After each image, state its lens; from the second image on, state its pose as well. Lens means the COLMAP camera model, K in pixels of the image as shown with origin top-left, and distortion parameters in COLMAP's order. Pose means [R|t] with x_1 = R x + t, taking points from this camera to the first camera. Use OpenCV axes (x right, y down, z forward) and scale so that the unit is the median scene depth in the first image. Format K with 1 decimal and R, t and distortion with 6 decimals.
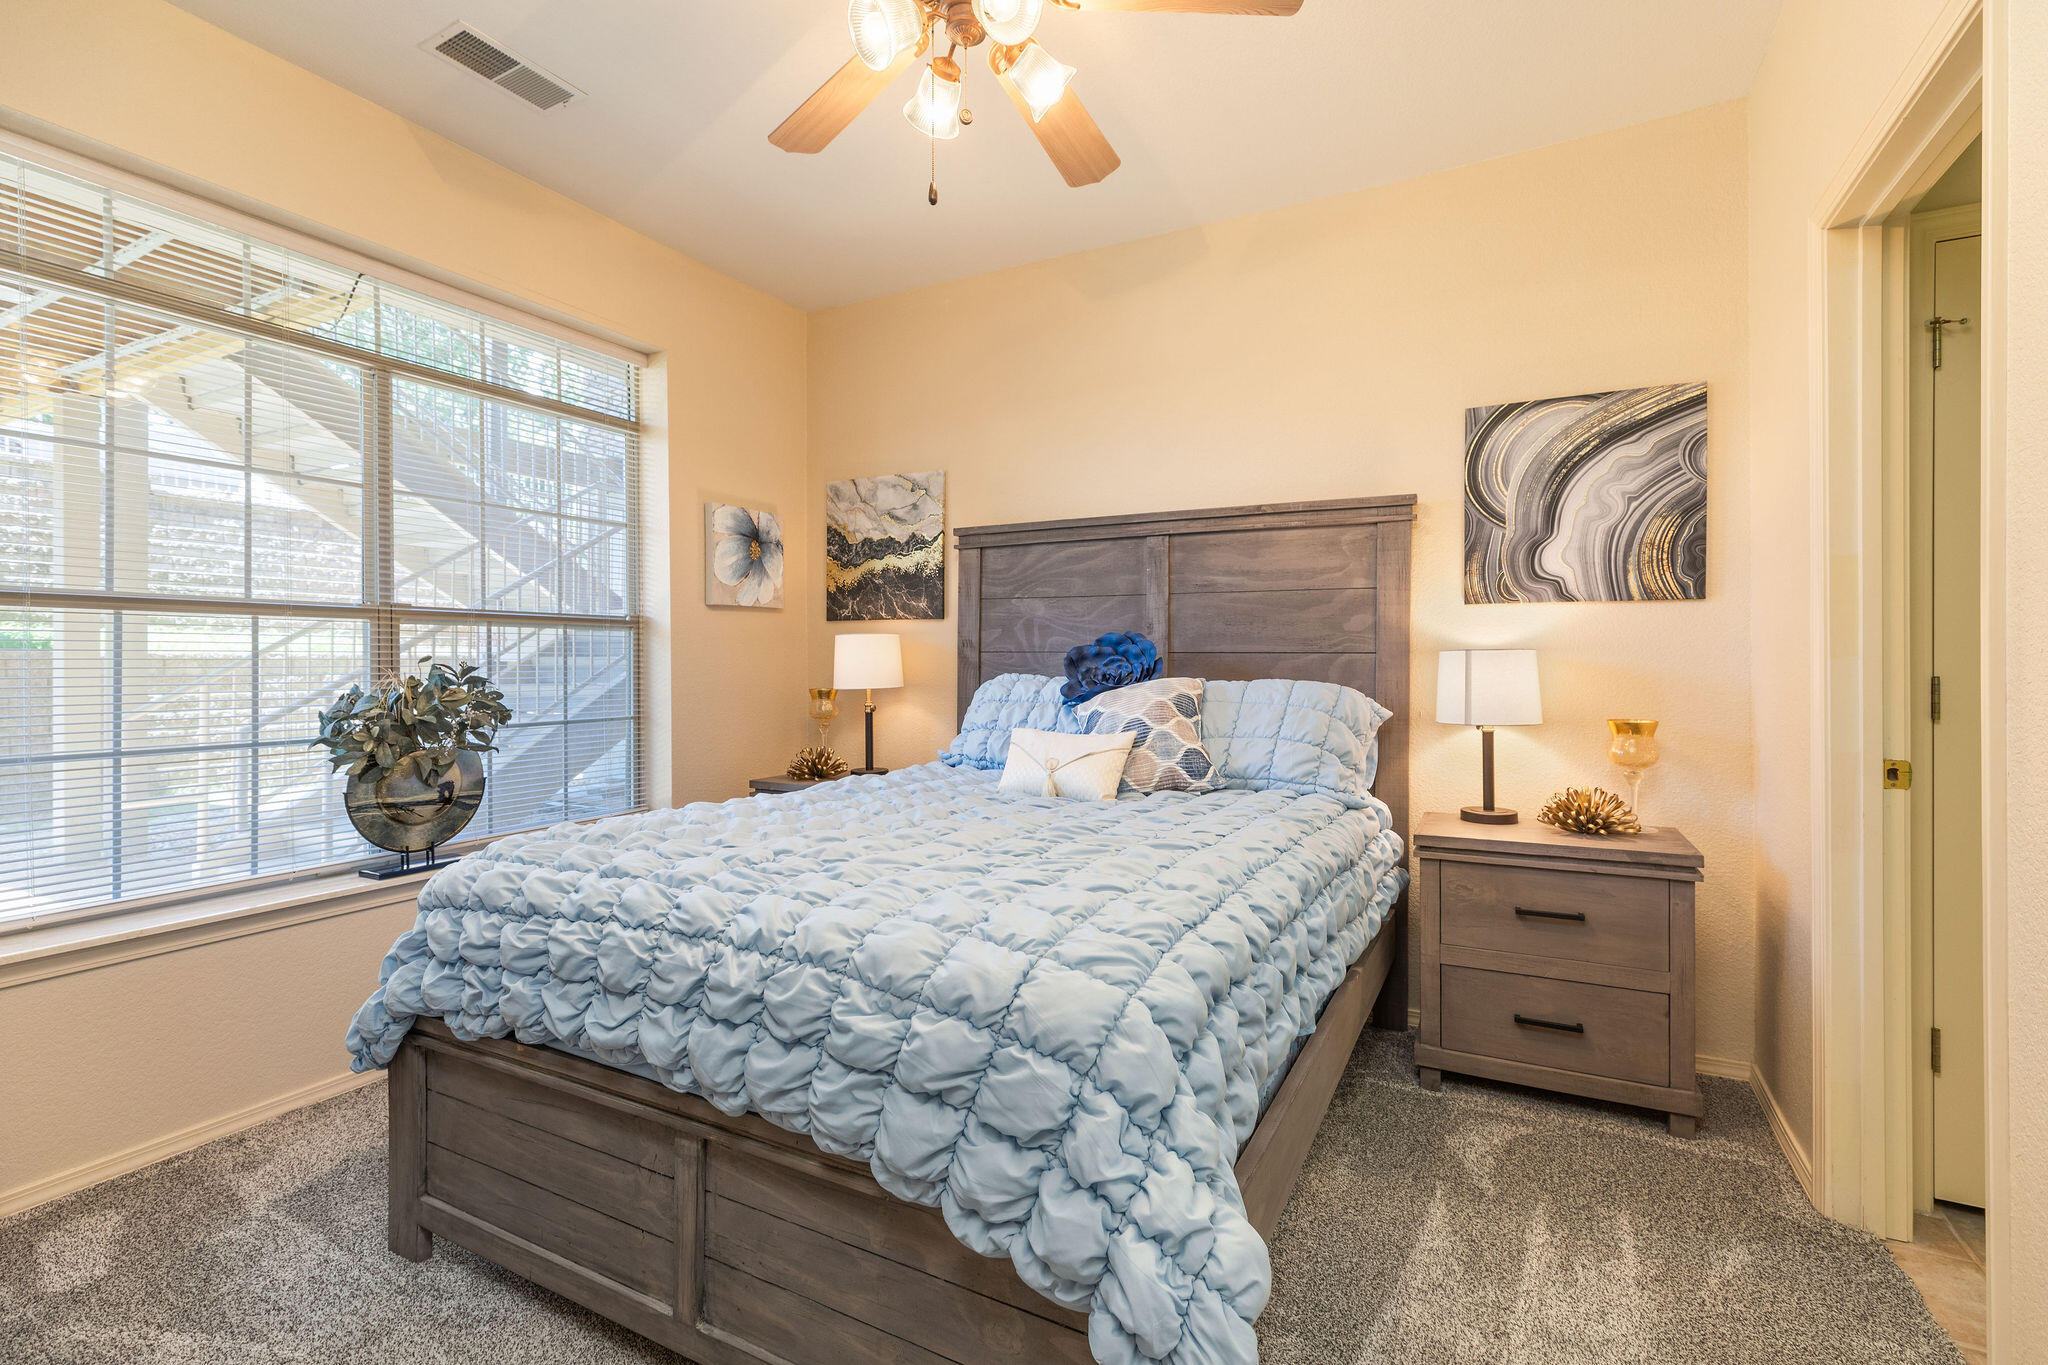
lens RADIAL K [[926.9, 0, 1034.5], [0, 926.9, 671.6], [0, 0, 1]] dist [0.009018, -0.001616]
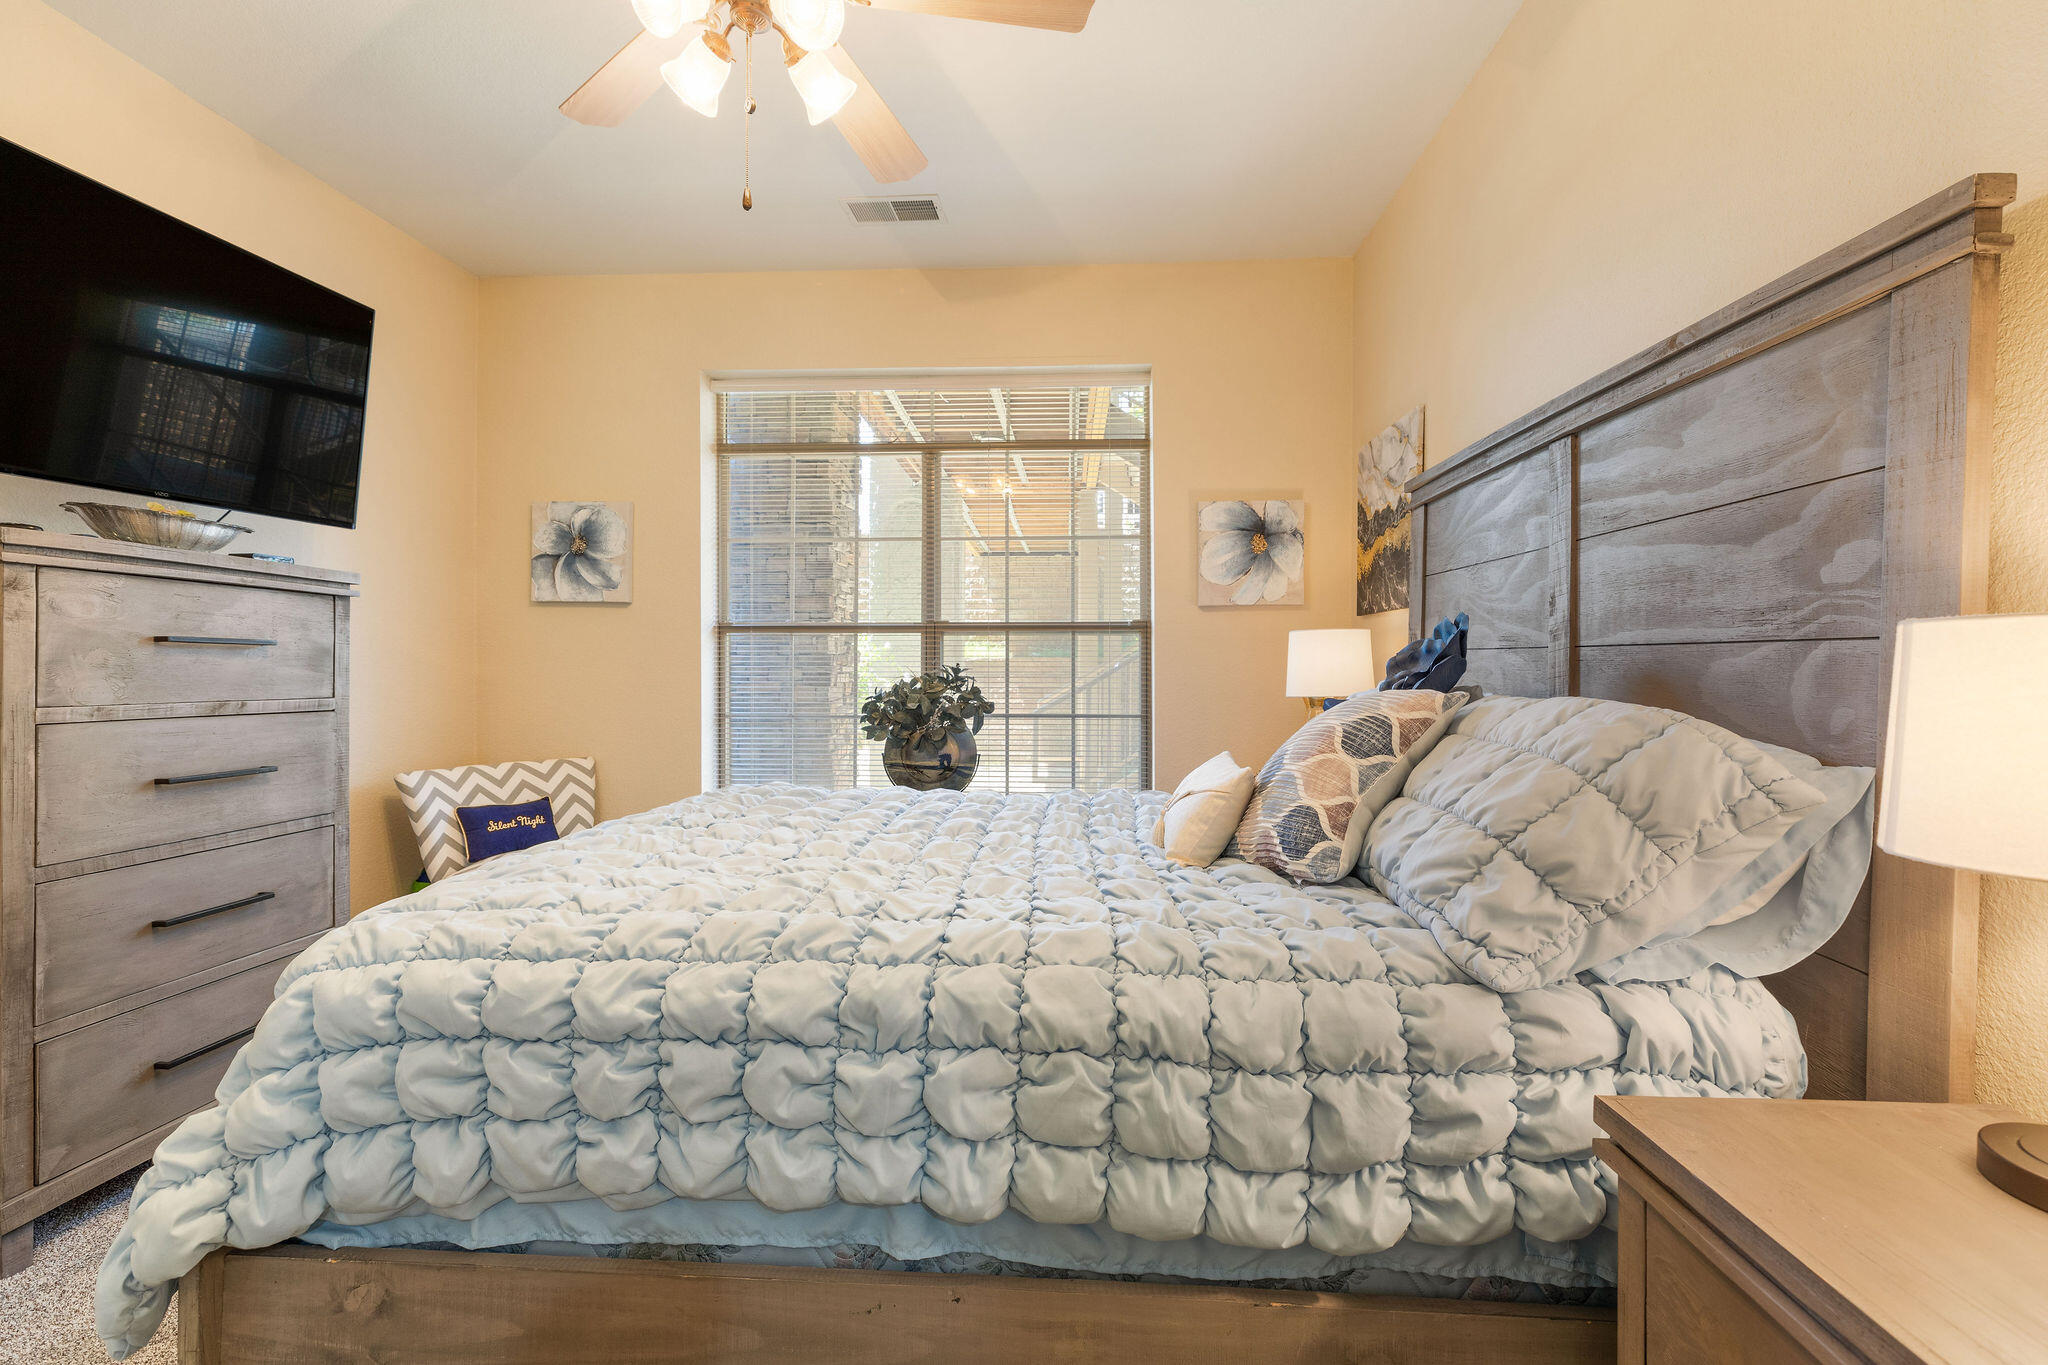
lens RADIAL K [[926.9, 0, 1024.9], [0, 926.9, 674.6], [0, 0, 1]] dist [0.009018, -0.001616]
pose [[0.408990, 0.009946, -0.912485, 0.556340], [-0.014194, 0.999889, 0.004537, -0.001600], [0.912429, 0.011097, 0.409085, 0.507846]]
